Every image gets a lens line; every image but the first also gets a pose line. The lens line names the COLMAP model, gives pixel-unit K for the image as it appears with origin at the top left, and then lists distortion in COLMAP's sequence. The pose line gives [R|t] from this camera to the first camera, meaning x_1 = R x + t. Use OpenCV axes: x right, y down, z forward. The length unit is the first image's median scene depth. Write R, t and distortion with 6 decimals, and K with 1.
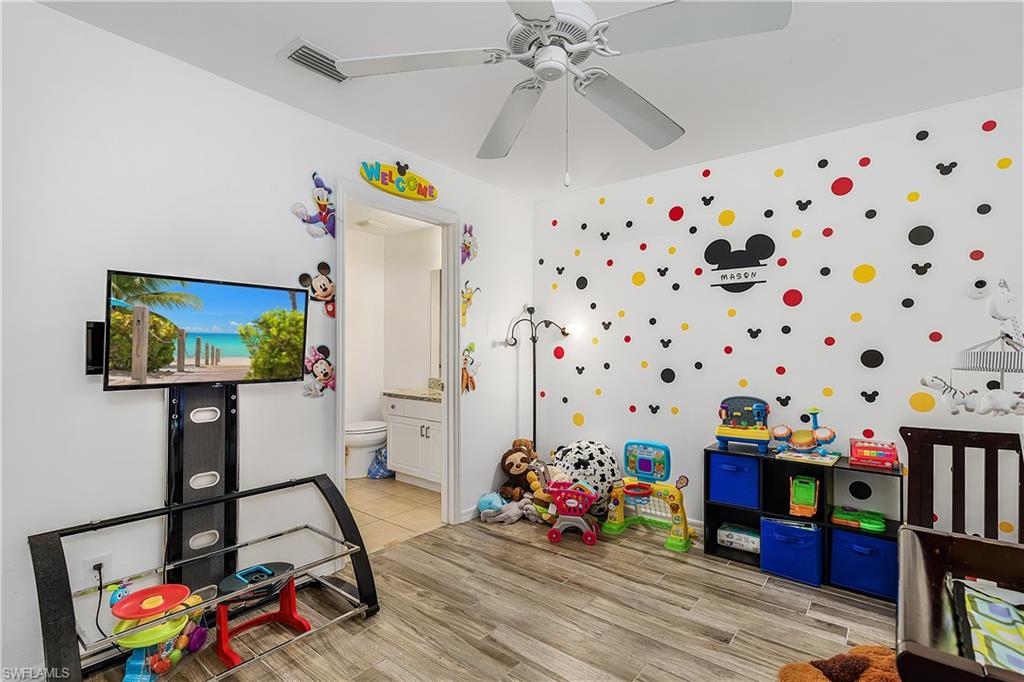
lens RADIAL K [[475.0, 0, 514.2], [0, 475.0, 342.8], [0, 0, 1]] dist [-0.000334, 0.001255]
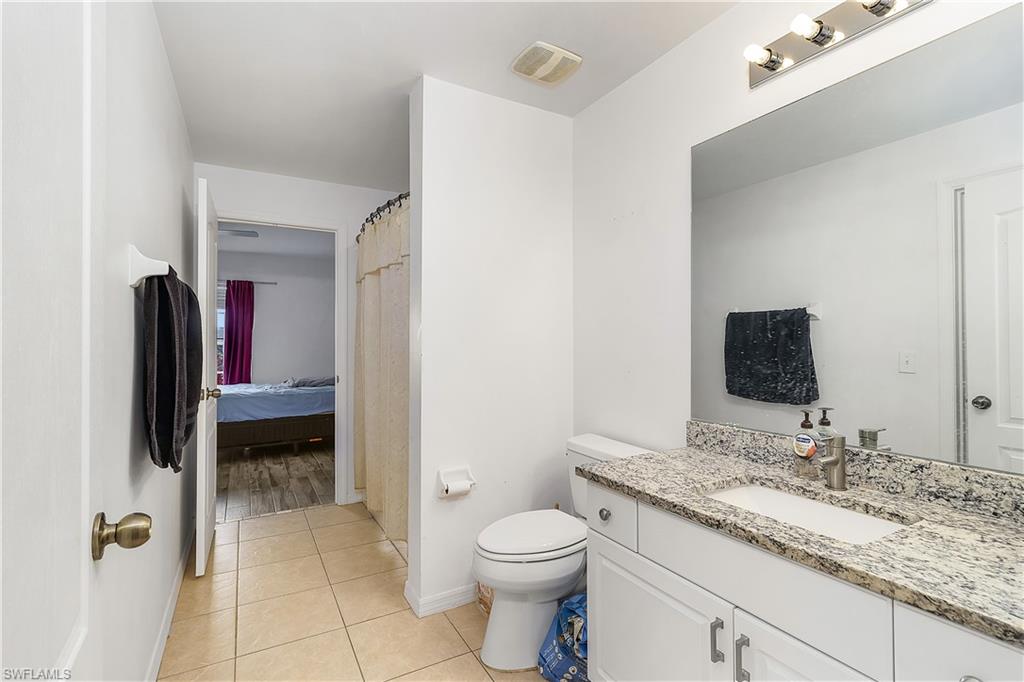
lens RADIAL K [[475.0, 0, 514.1], [0, 475.0, 335.0], [0, 0, 1]] dist [-0.000334, 0.001255]
pose [[0.934703, -0.007254, -0.355355, -0.188648], [0.007822, 0.999969, 0.000161, 0.002248], [0.355343, -0.002930, 0.934731, 0.638171]]
